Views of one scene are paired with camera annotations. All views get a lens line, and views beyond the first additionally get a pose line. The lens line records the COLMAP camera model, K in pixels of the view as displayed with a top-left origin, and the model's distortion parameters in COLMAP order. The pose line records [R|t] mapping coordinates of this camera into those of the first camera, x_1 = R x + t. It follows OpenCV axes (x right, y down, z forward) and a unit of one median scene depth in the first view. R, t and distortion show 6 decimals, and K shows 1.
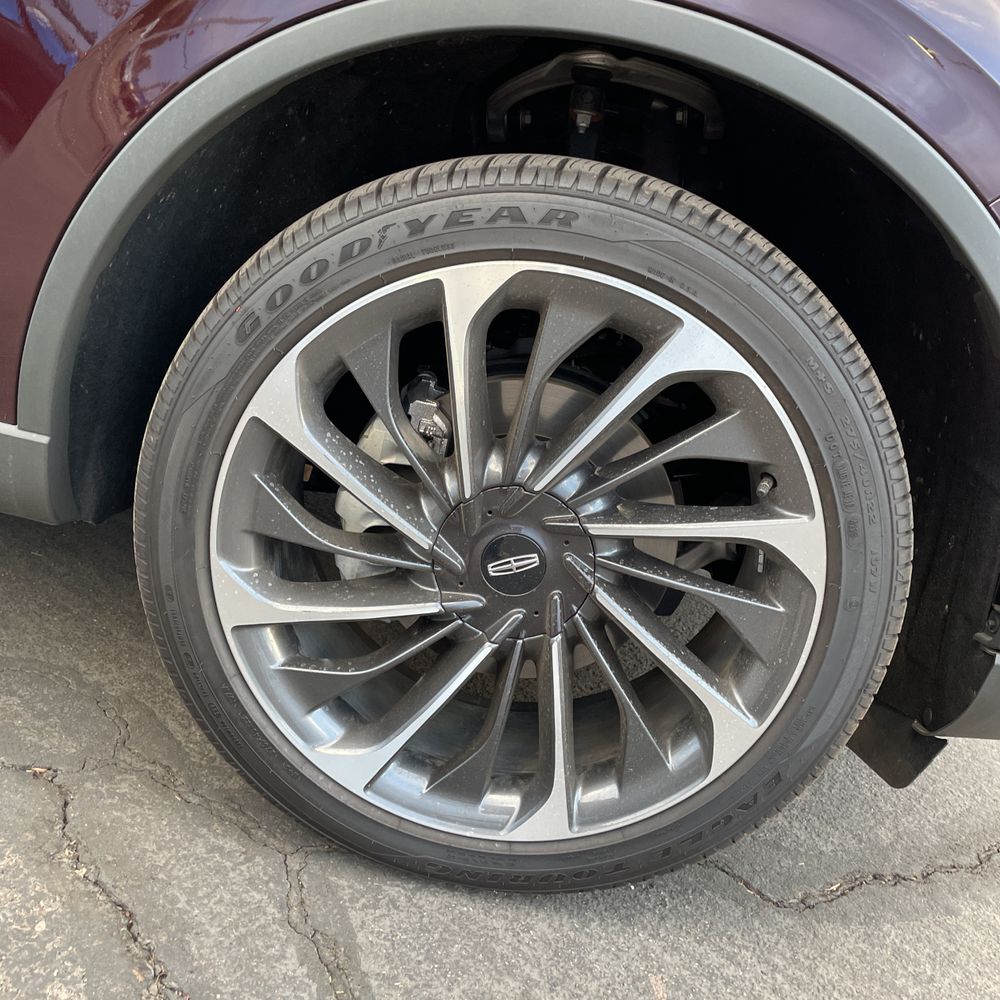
lens RADIAL K [[1012.7, 0, 509.5], [0, 1012.7, 500.6], [0, 0, 1]] dist [0.110412, -0.163965]
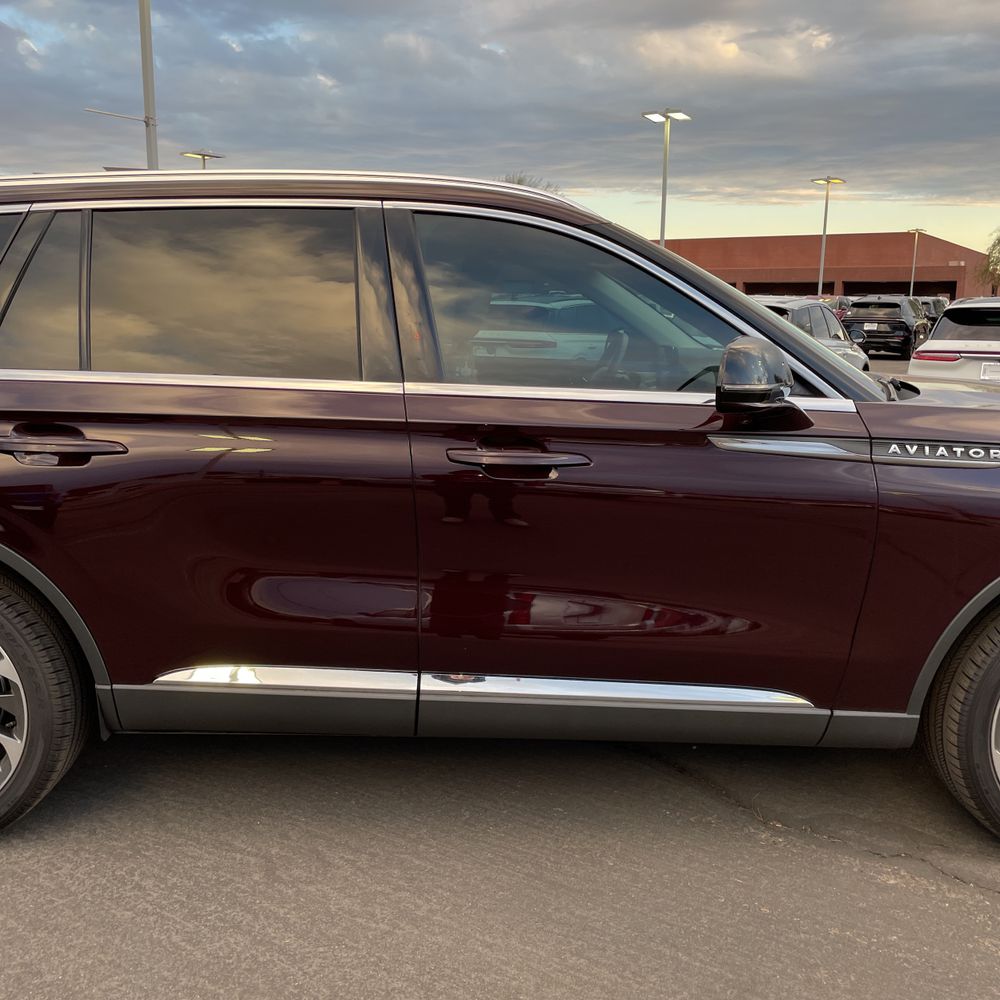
lens RADIAL K [[1005.8, 0, 495.2], [0, 1005.8, 481.1], [0, 0, 1]] dist [0.091990, -0.130004]
pose [[0.978967, -0.197900, 0.049588, -1.507682], [0.202883, 0.969926, -0.134469, -0.504974], [-0.021486, 0.141702, 0.989676, -1.598881]]
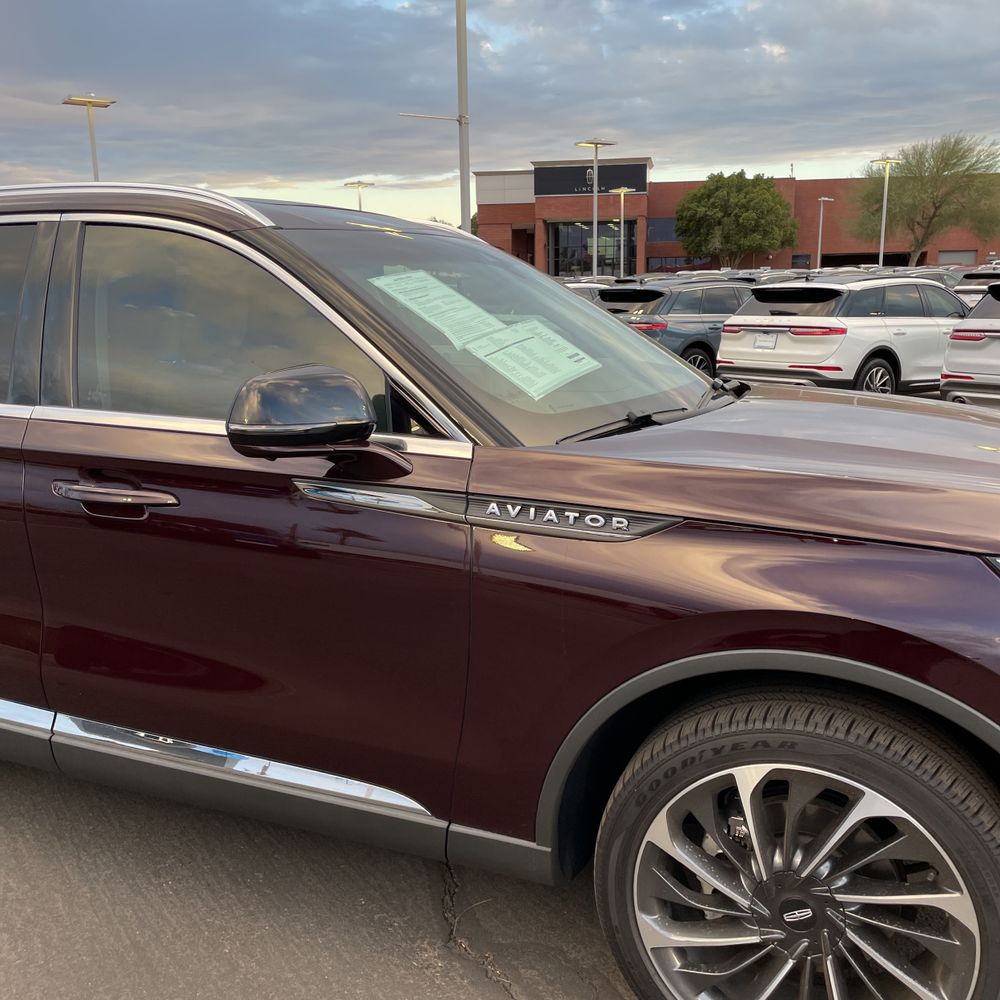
lens RADIAL K [[1012.7, 0, 509.5], [0, 1012.7, 500.6], [0, 0, 1]] dist [0.110412, -0.163965]
pose [[0.930290, -0.142527, -0.338004, 0.253653], [0.092449, 0.982784, -0.159964, -0.419368], [0.354985, 0.117564, 0.927451, -0.977490]]
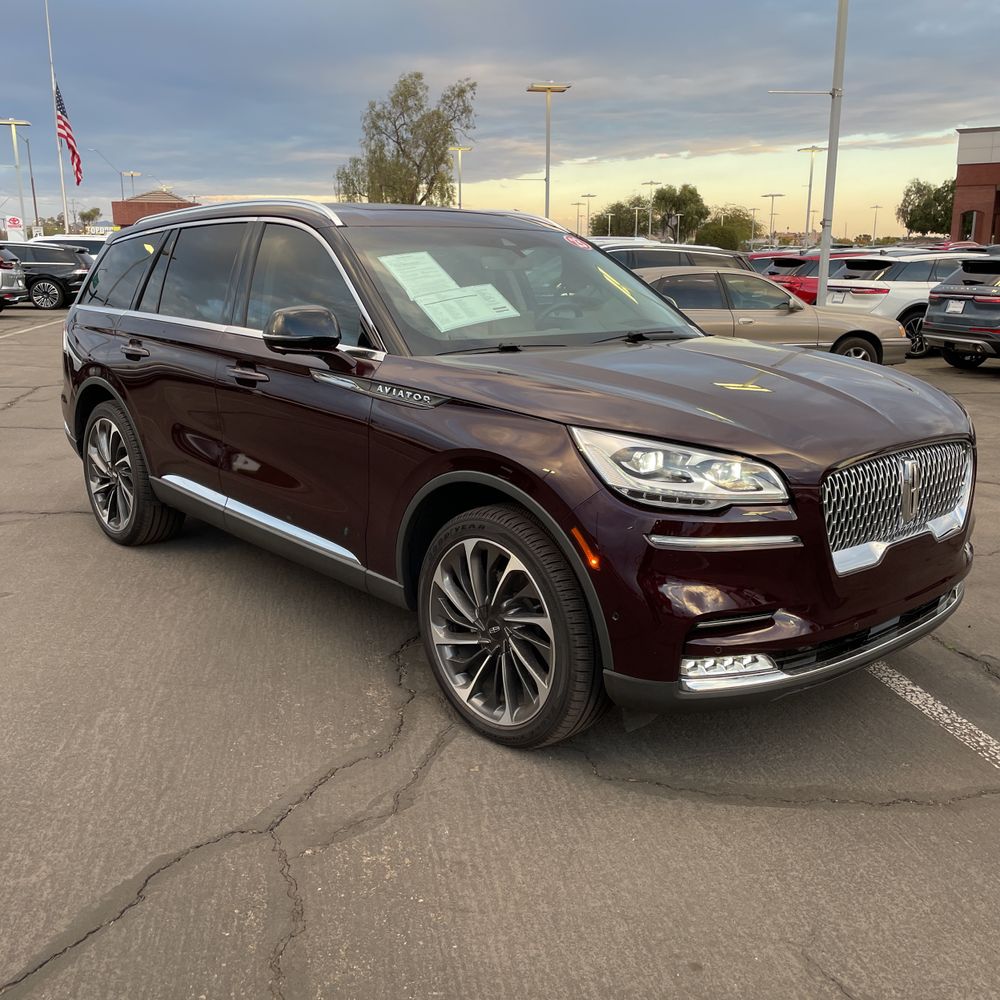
lens RADIAL K [[1012.7, 0, 509.5], [0, 1012.7, 500.6], [0, 0, 1]] dist [0.110412, -0.163965]
pose [[0.715563, -0.033344, -0.697752, 2.278399], [-0.082439, 0.987849, -0.131750, 0.079094], [0.693667, 0.151797, 0.704119, -1.266085]]
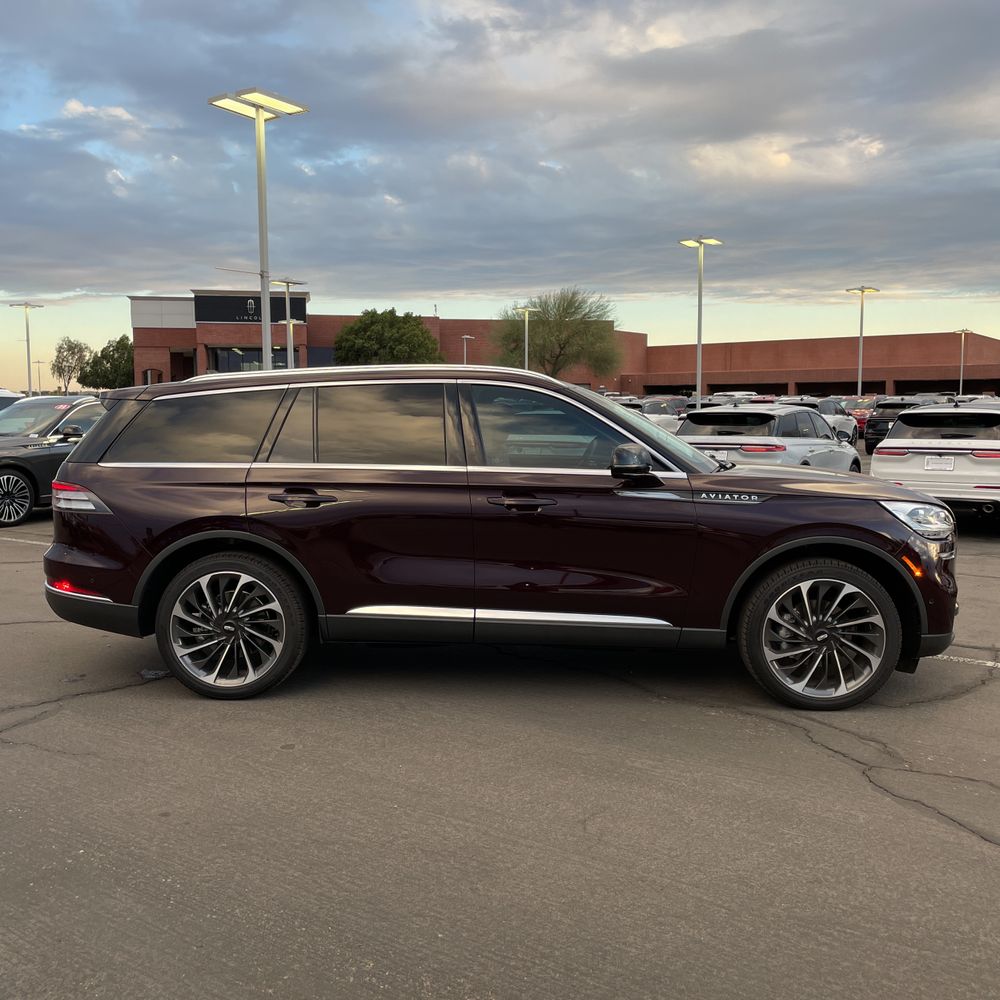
lens RADIAL K [[1005.8, 0, 495.2], [0, 1005.8, 481.1], [0, 0, 1]] dist [0.091990, -0.130004]
pose [[0.979159, -0.202879, 0.009408, -1.479415], [0.199076, 0.949574, -0.242235, 0.227197], [0.040211, 0.239059, 0.970172, -4.139998]]
